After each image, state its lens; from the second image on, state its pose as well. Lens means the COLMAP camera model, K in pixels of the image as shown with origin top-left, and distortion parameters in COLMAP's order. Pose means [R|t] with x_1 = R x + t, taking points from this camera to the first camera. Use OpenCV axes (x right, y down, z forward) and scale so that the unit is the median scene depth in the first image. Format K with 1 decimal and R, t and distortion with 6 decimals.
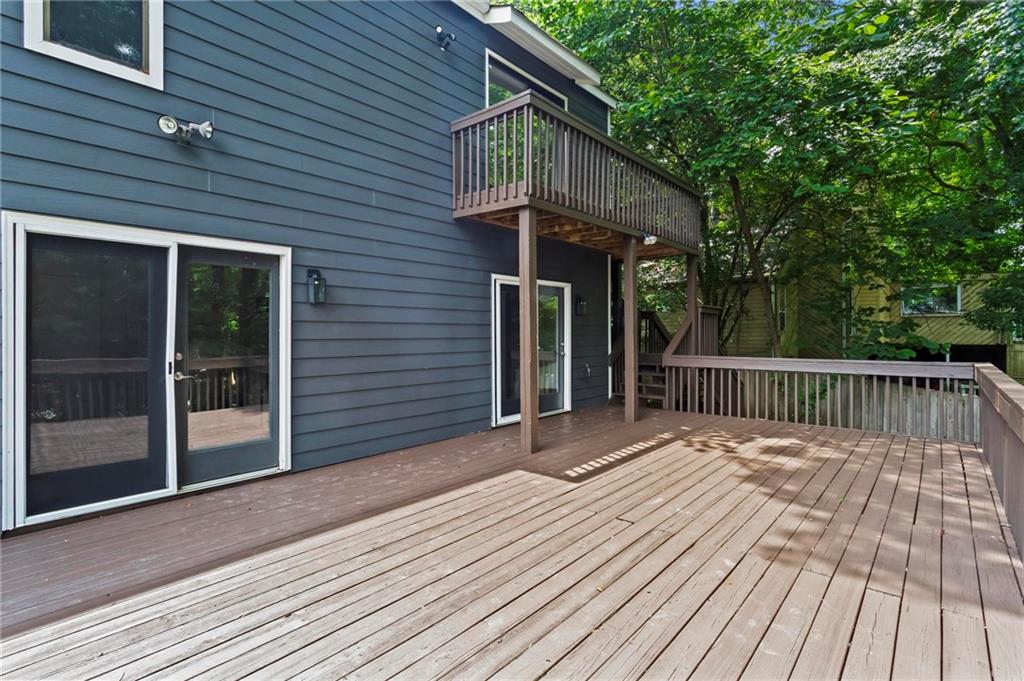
lens RADIAL K [[493.0, 0, 503.9], [0, 493.0, 333.5], [0, 0, 1]] dist [-0.000264, -0.000015]
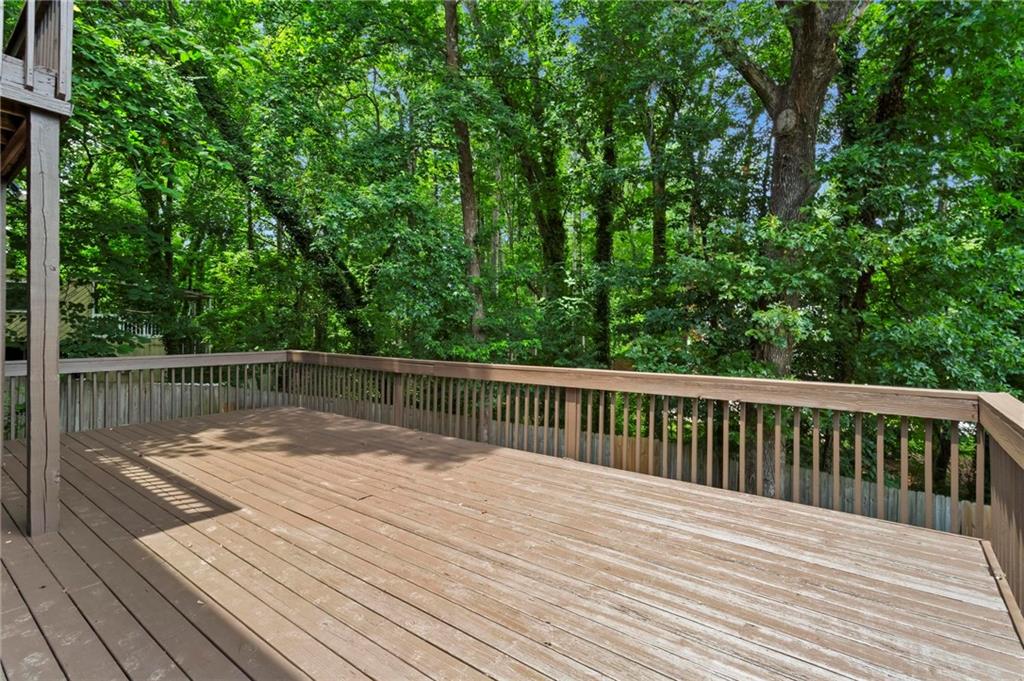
lens RADIAL K [[493.0, 0, 503.9], [0, 493.0, 333.5], [0, 0, 1]] dist [-0.000264, -0.000015]
pose [[-0.058964, -0.007121, 0.998235, -0.671021], [-0.000964, 0.999974, 0.007076, 0.000187], [-0.998260, -0.000545, -0.058970, 0.573261]]
